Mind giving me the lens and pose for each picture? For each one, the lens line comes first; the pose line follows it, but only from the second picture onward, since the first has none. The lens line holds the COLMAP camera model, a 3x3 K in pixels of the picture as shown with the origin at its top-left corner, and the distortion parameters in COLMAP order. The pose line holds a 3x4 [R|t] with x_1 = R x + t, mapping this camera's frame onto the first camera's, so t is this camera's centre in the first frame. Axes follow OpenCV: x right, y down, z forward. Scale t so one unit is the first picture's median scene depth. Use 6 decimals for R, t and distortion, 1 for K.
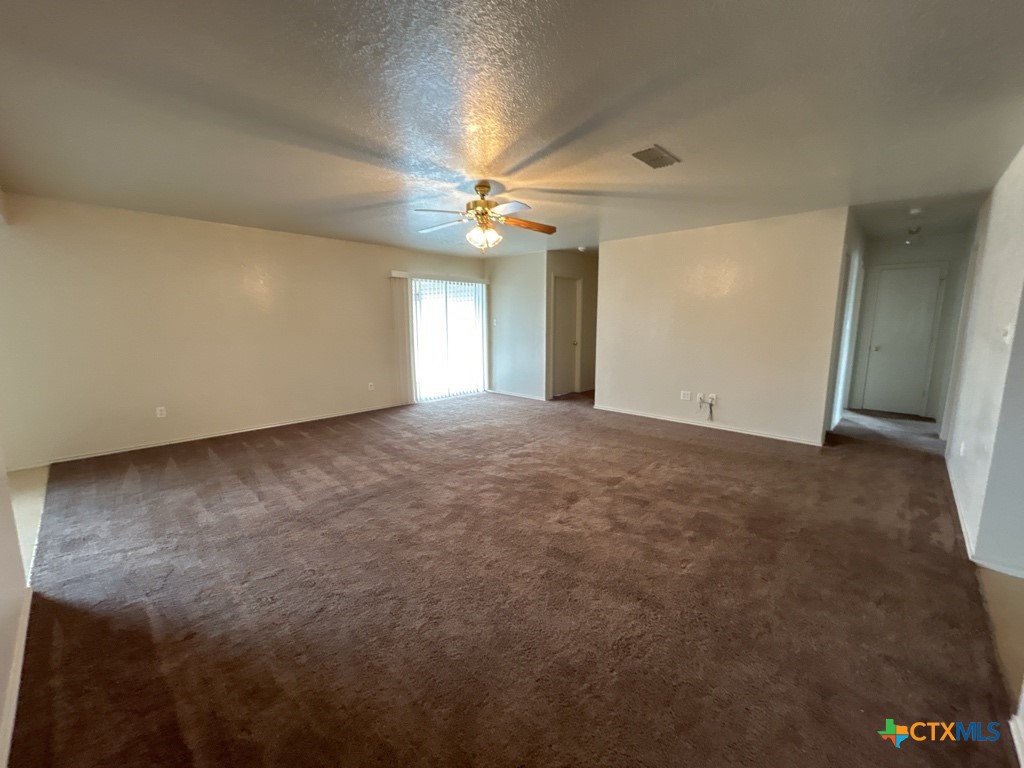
lens RADIAL K [[414.7, 0, 511.5], [0, 414.7, 384.8], [0, 0, 1]] dist [0.000373, 0.000488]
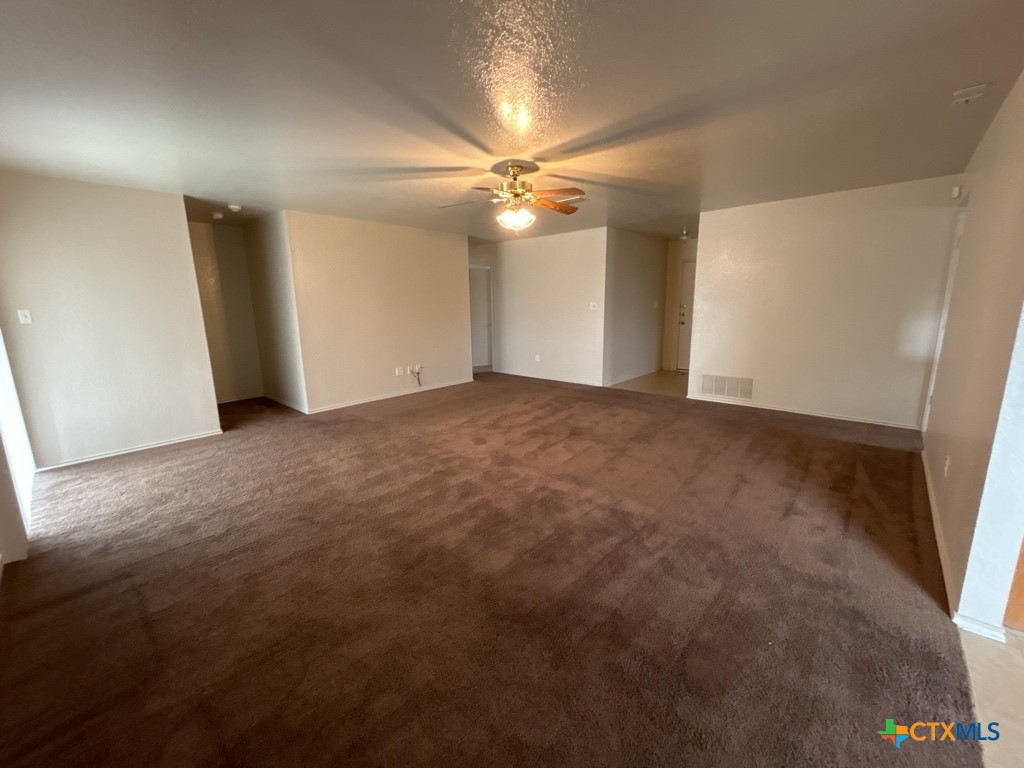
lens RADIAL K [[414.7, 0, 513.1], [0, 414.7, 386.5], [0, 0, 1]] dist [0.000373, 0.000488]
pose [[-0.035036, -0.193750, 0.980425, -0.876509], [0.171531, 0.965304, 0.196891, -0.128780], [-0.984556, 0.175071, -0.000586, 0.843294]]
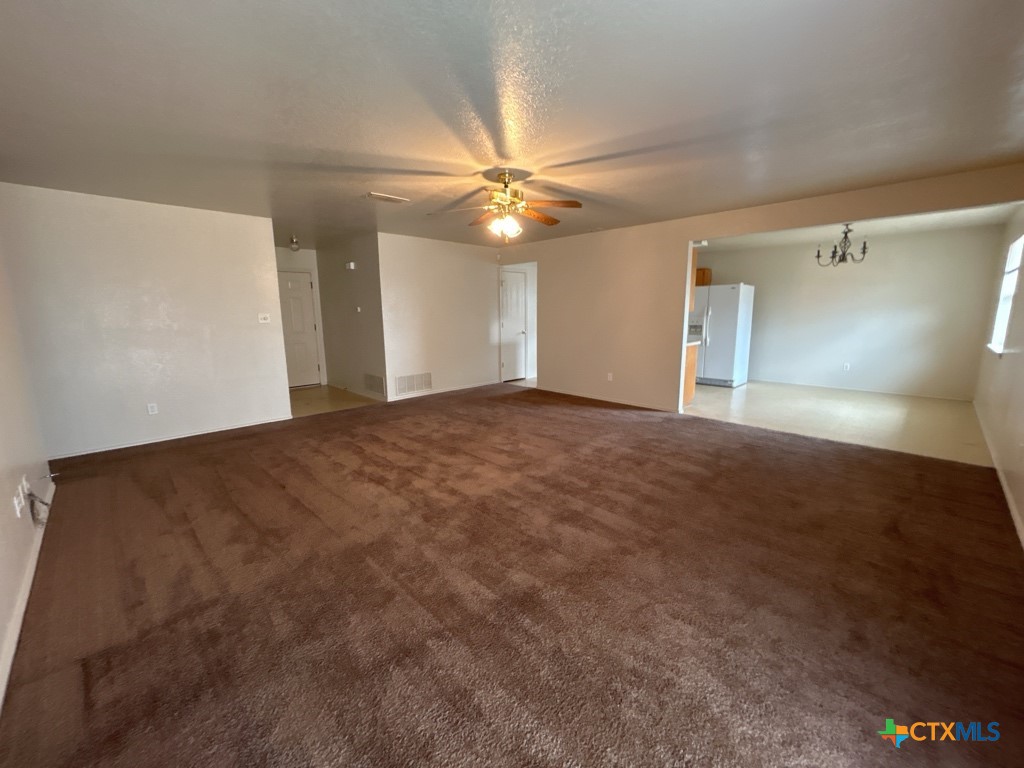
lens RADIAL K [[414.7, 0, 518.1], [0, 414.7, 375.7], [0, 0, 1]] dist [0.000373, 0.000488]
pose [[-0.999658, 0.012825, 0.022770, -0.089356], [0.019189, 0.951706, 0.306411, -0.247626], [-0.017741, 0.306743, -0.951627, 1.610137]]
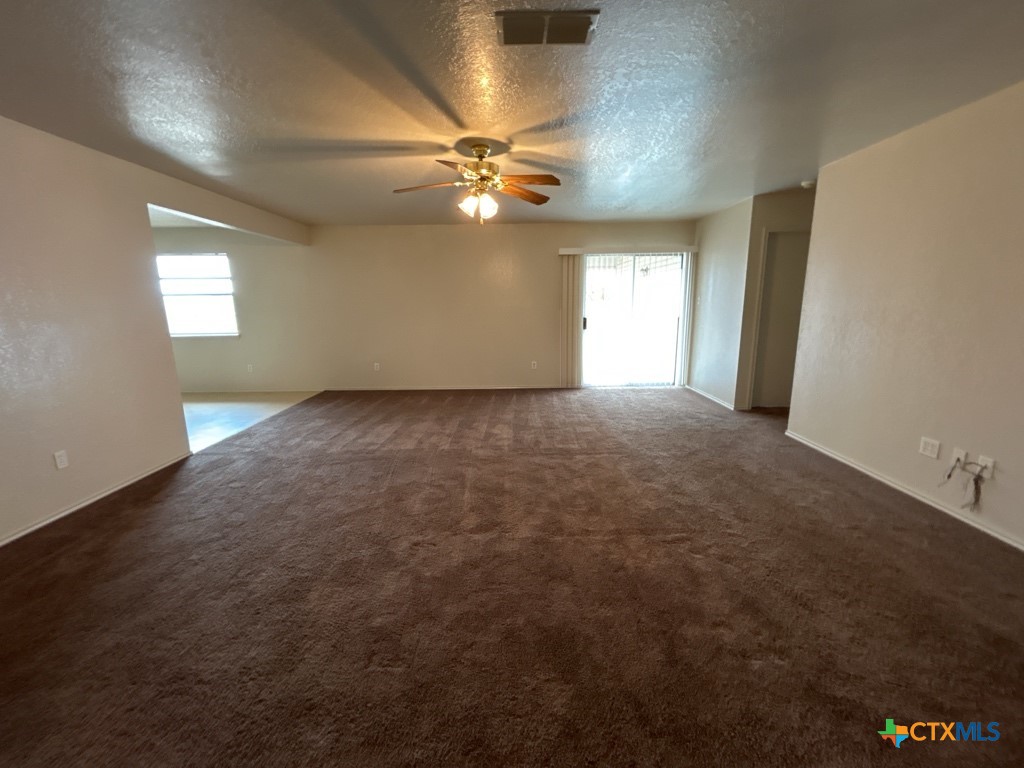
lens RADIAL K [[414.7, 0, 510.7], [0, 414.7, 383.4], [0, 0, 1]] dist [0.000373, 0.000488]
pose [[0.689865, 0.135469, -0.711150, 0.504748], [-0.100595, 0.990744, 0.091145, -0.054907], [0.716915, 0.008660, 0.697107, 0.342468]]
